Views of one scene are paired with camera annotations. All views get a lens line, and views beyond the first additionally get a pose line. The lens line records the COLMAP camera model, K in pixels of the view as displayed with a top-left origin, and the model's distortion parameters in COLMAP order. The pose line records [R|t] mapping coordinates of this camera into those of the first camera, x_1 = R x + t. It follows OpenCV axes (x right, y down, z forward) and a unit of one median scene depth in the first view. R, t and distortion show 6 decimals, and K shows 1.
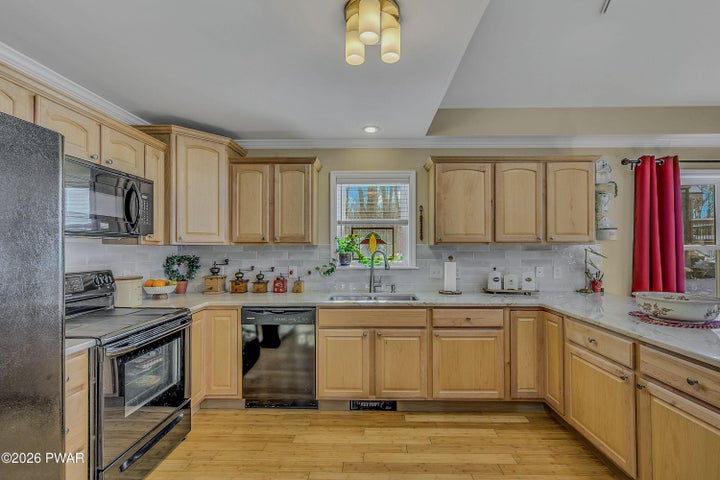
lens RADIAL K [[317.2, 0, 362.1], [0, 317.2, 242.5], [0, 0, 1]] dist [-0.000846, 0.000008]
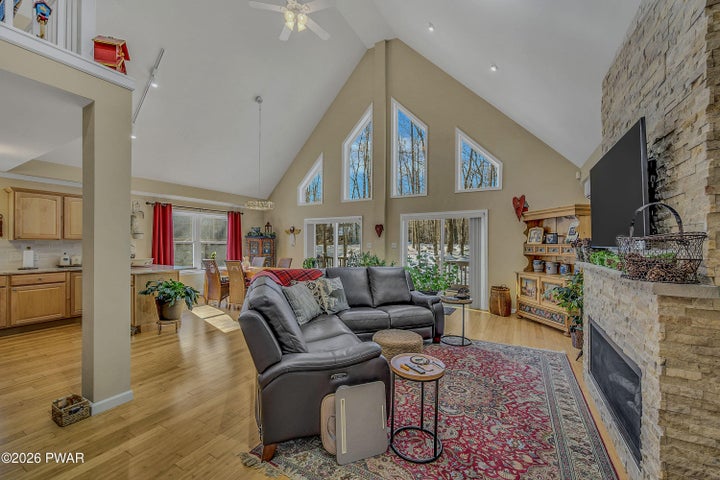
lens RADIAL K [[289.3, 0, 364.0], [0, 289.3, 243.8], [0, 0, 1]] dist [0.001401, -0.000359]
pose [[0.465664, -0.000607, 0.884961, -0.270765], [-0.017671, 0.999794, 0.009984, -0.021237], [-0.884785, -0.020288, 0.465557, -1.383590]]
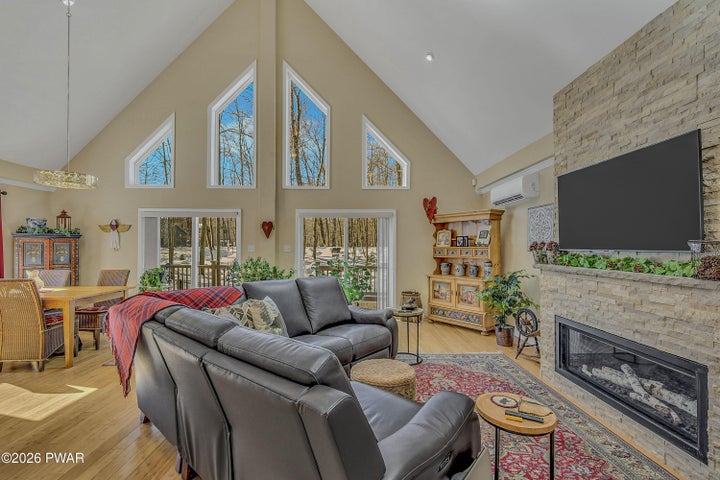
lens RADIAL K [[323.4, 0, 361.7], [0, 323.4, 244.5], [0, 0, 1]] dist [0.008060, 0.001156]
pose [[-0.037466, 0.003814, 0.999291, -0.175419], [-0.018809, 0.999813, -0.004522, -0.015822], [-0.999121, -0.018965, -0.037388, -0.893310]]
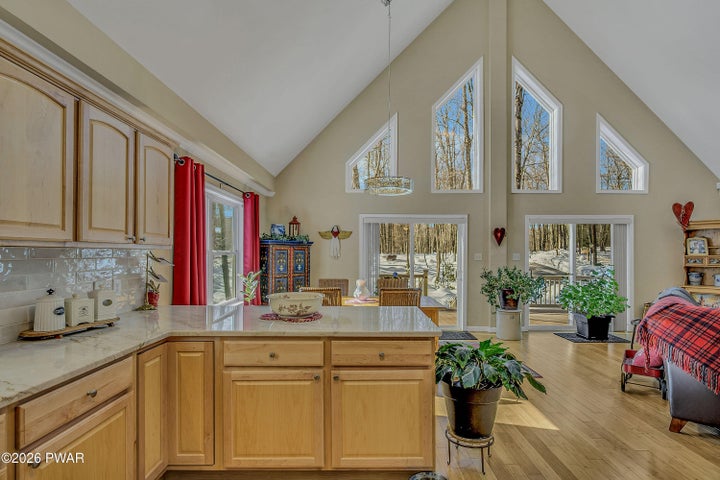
lens RADIAL K [[359.8, 0, 360.2], [0, 359.8, 248.3], [0, 0, 1]] dist [0.000075, -0.000405]
pose [[-0.019435, 0.012747, 0.999730, -0.220424], [-0.020812, 0.999697, -0.013151, 0.007087], [-0.999594, -0.021062, -0.019163, 0.531227]]
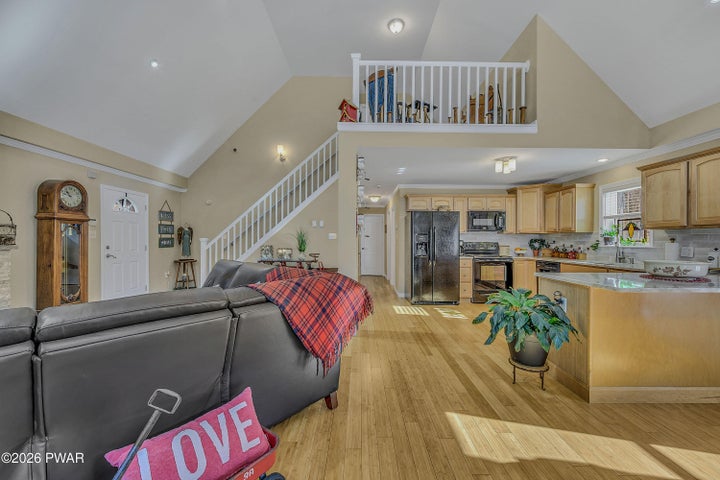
lens RADIAL K [[323.4, 0, 359.6], [0, 323.4, 241.4], [0, 0, 1]] dist [0.008060, 0.001156]
pose [[0.046838, 0.000147, -0.998902, 1.490914], [0.010169, 0.999948, 0.000624, 0.042672], [0.998851, -0.010187, 0.046834, -0.294428]]
